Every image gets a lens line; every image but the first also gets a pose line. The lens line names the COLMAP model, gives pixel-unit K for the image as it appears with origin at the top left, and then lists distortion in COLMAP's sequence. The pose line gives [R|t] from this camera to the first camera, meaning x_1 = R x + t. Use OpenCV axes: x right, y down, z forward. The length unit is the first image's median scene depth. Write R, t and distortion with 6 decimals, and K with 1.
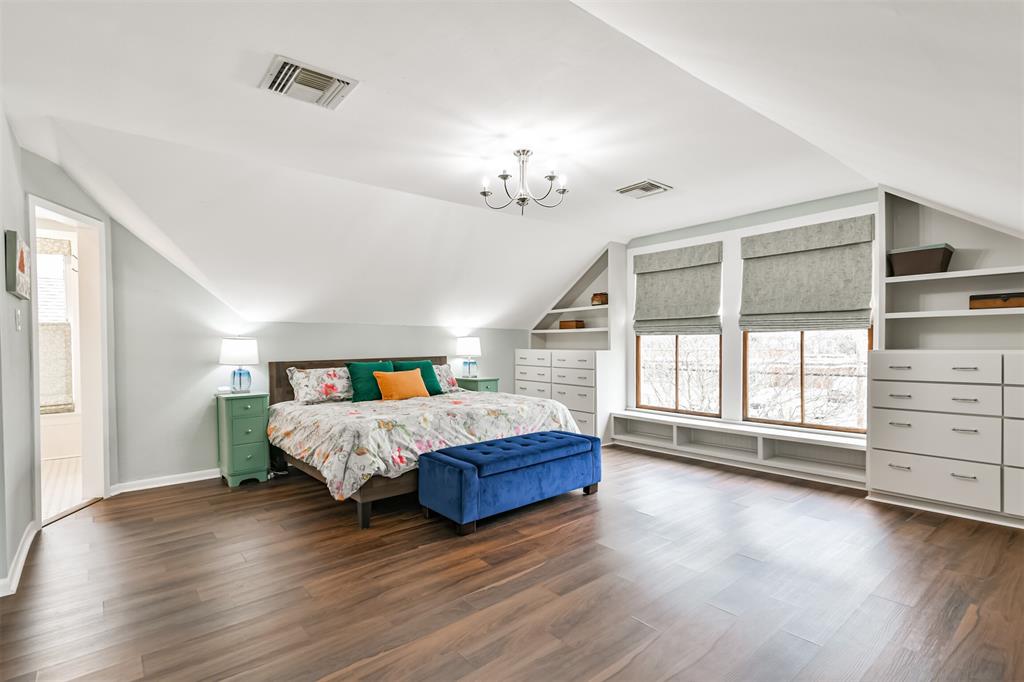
lens RADIAL K [[492.6, 0, 512.3], [0, 492.6, 360.8], [0, 0, 1]] dist [-0.000827, -0.000053]
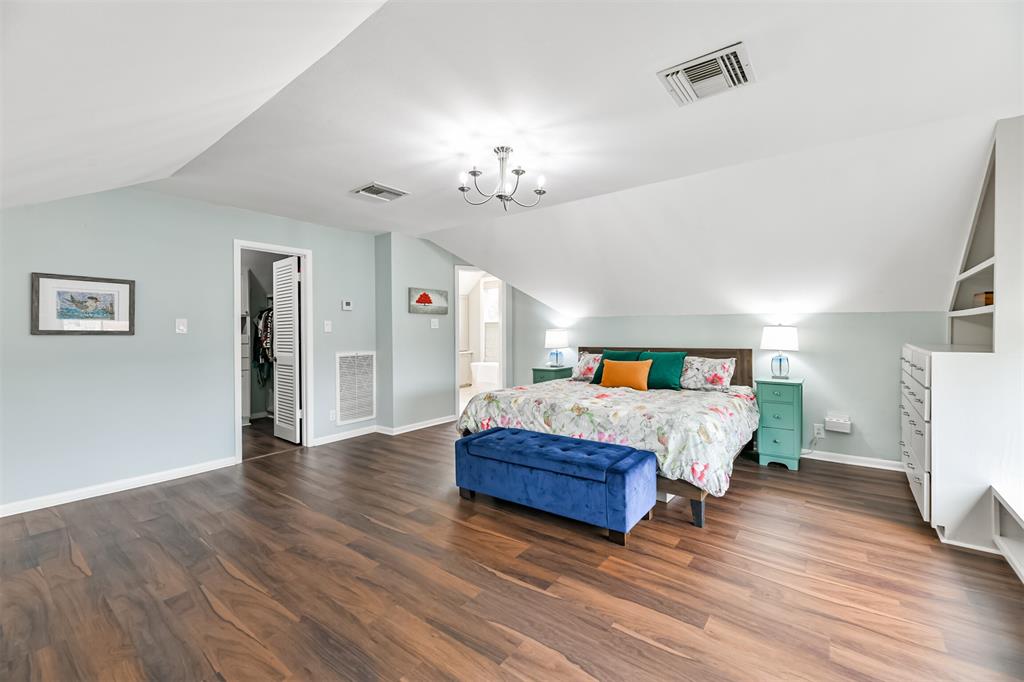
lens RADIAL K [[437.3, 0, 508.7], [0, 437.3, 333.7], [0, 0, 1]] dist [0.042948, -0.000042]
pose [[0.217549, 0.010114, -0.975997, 0.805009], [-0.034678, 0.999395, 0.002626, -0.040376], [0.975433, 0.033274, 0.217768, 0.727290]]
